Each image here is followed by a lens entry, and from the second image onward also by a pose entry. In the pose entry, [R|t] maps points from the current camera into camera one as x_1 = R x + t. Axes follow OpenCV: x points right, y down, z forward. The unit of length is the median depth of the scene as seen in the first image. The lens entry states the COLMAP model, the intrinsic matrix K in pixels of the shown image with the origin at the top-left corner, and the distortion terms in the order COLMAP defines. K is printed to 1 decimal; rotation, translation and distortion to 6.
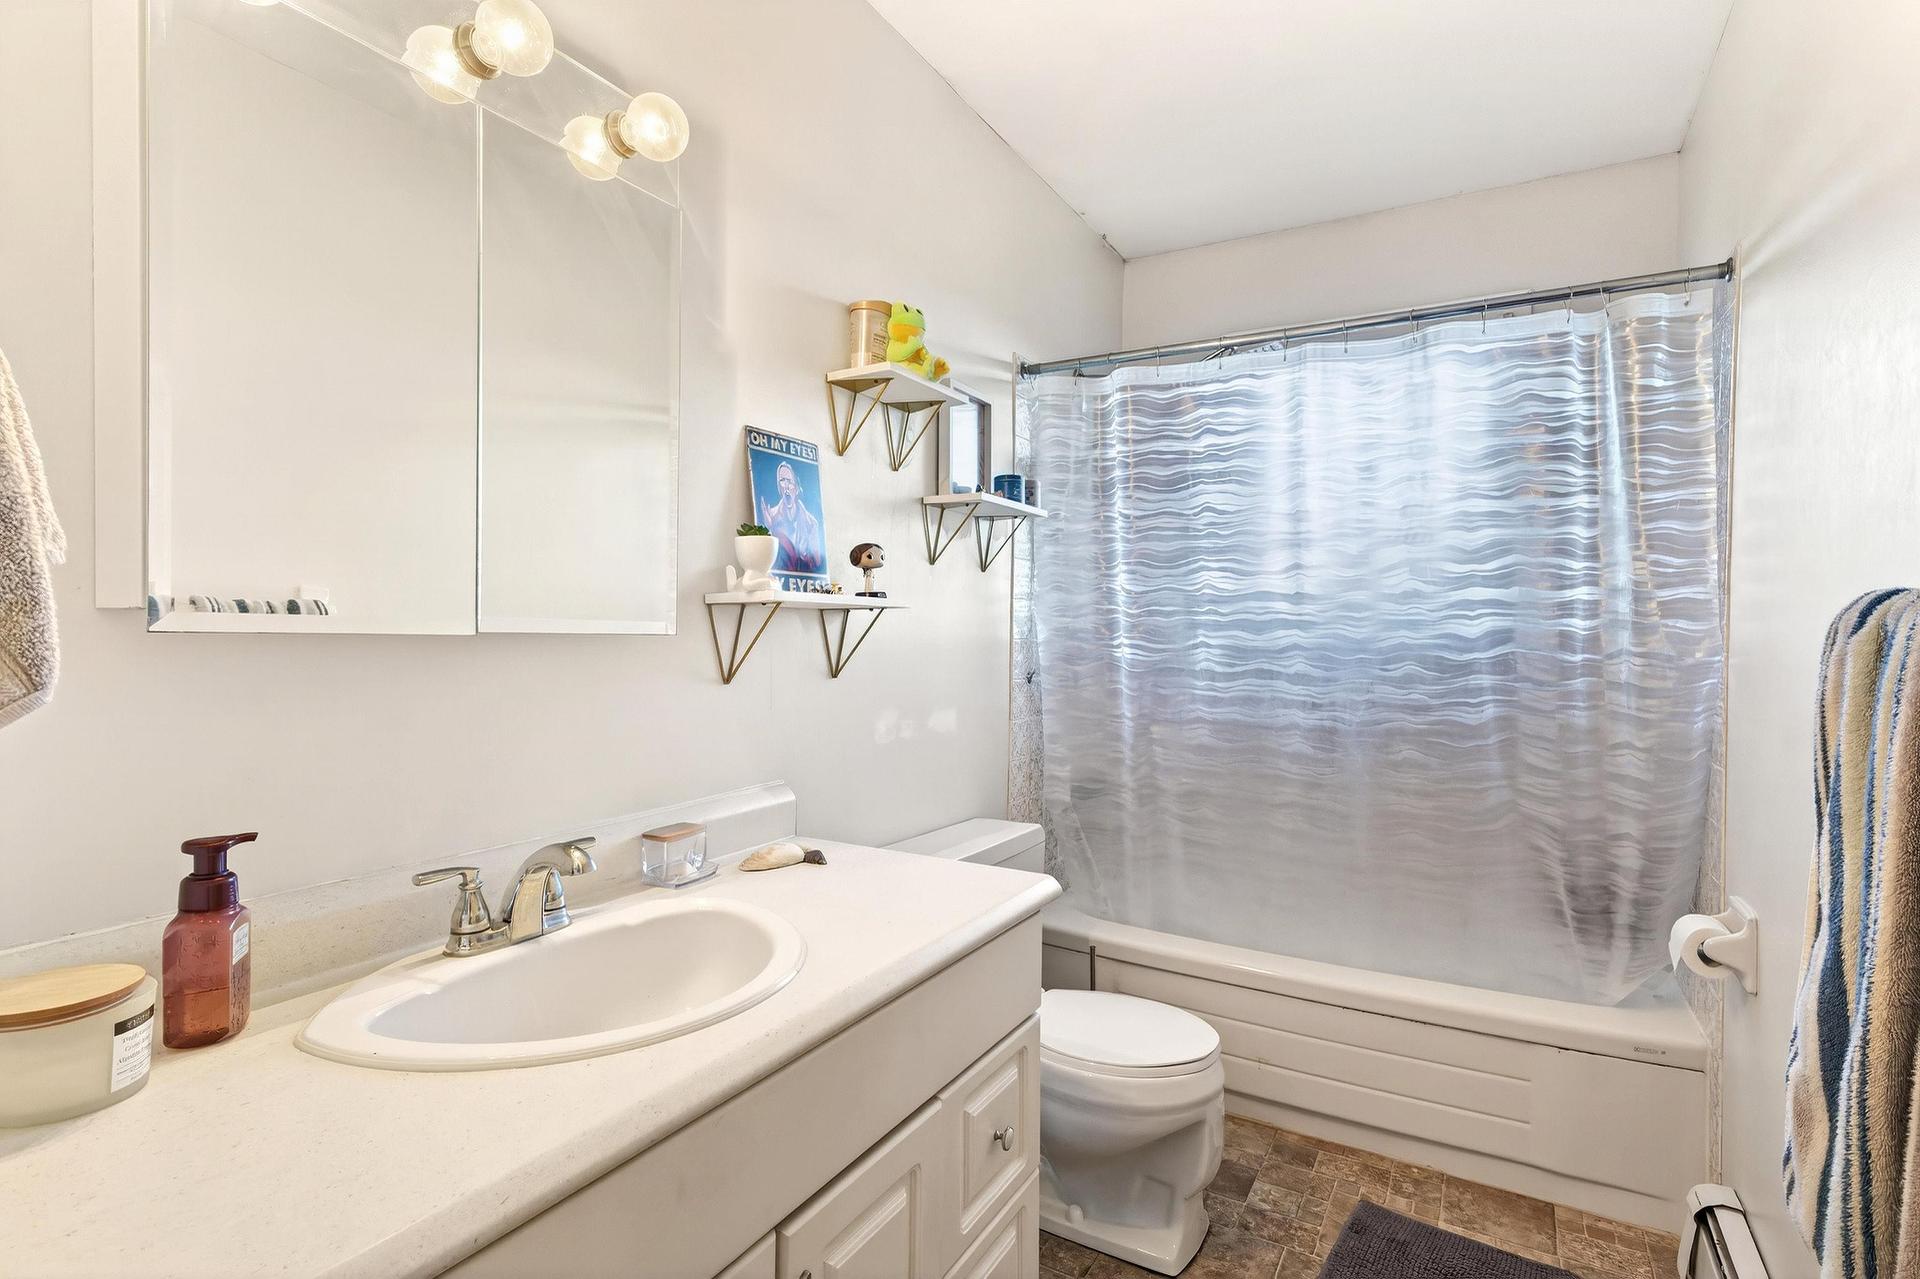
lens RADIAL K [[956.9, 0, 962.8], [0, 956.9, 644.8], [0, 0, 1]] dist [0.025272, -0.000243]
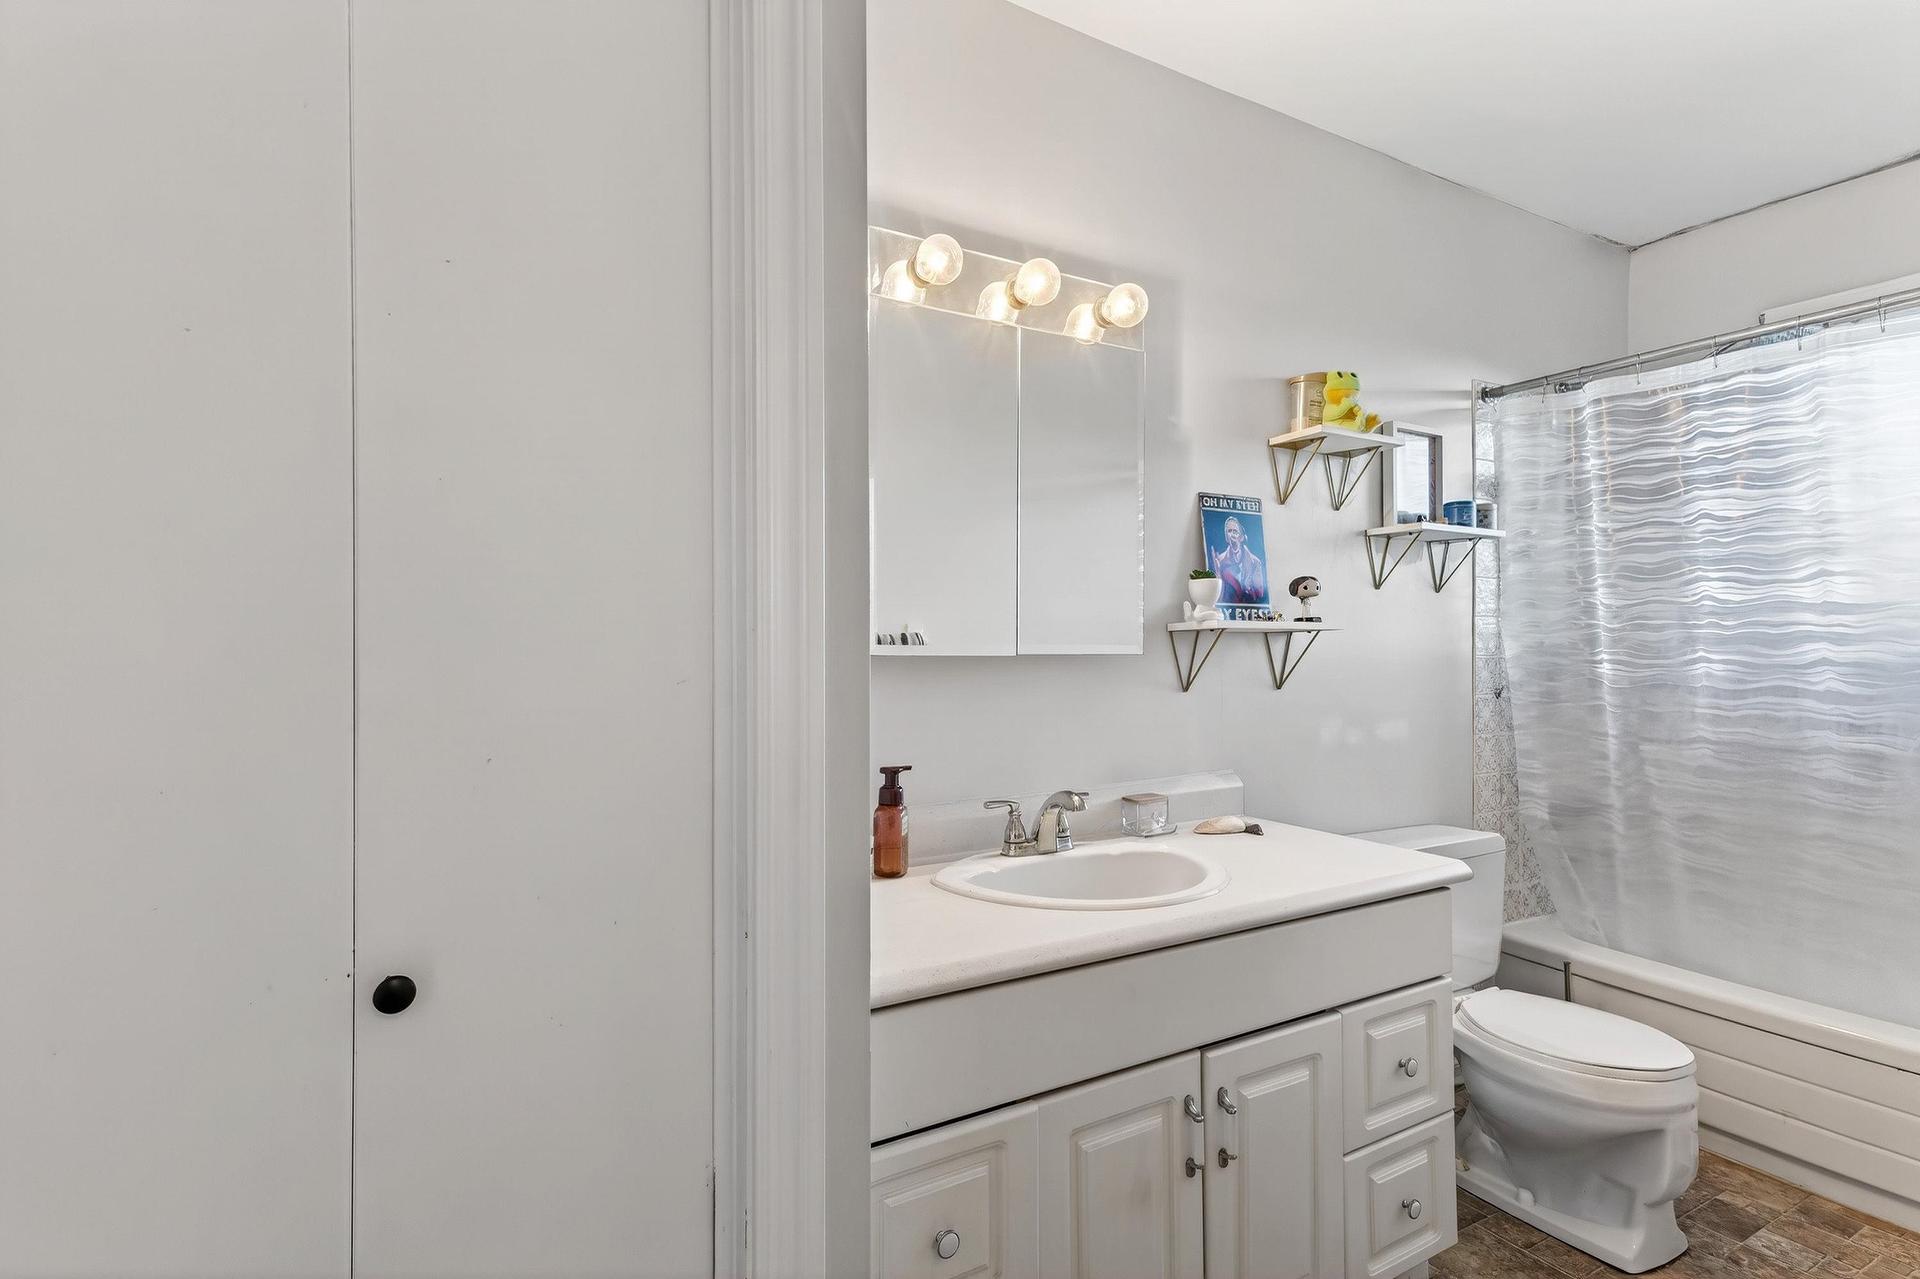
lens RADIAL K [[956.9, 0, 962.8], [0, 956.9, 644.8], [0, 0, 1]] dist [0.025272, -0.000243]
pose [[0.869535, -0.015463, -0.493628, 0.098264], [0.005400, 0.999748, -0.021805, 0.002383], [0.493841, 0.016295, 0.869400, -0.207131]]
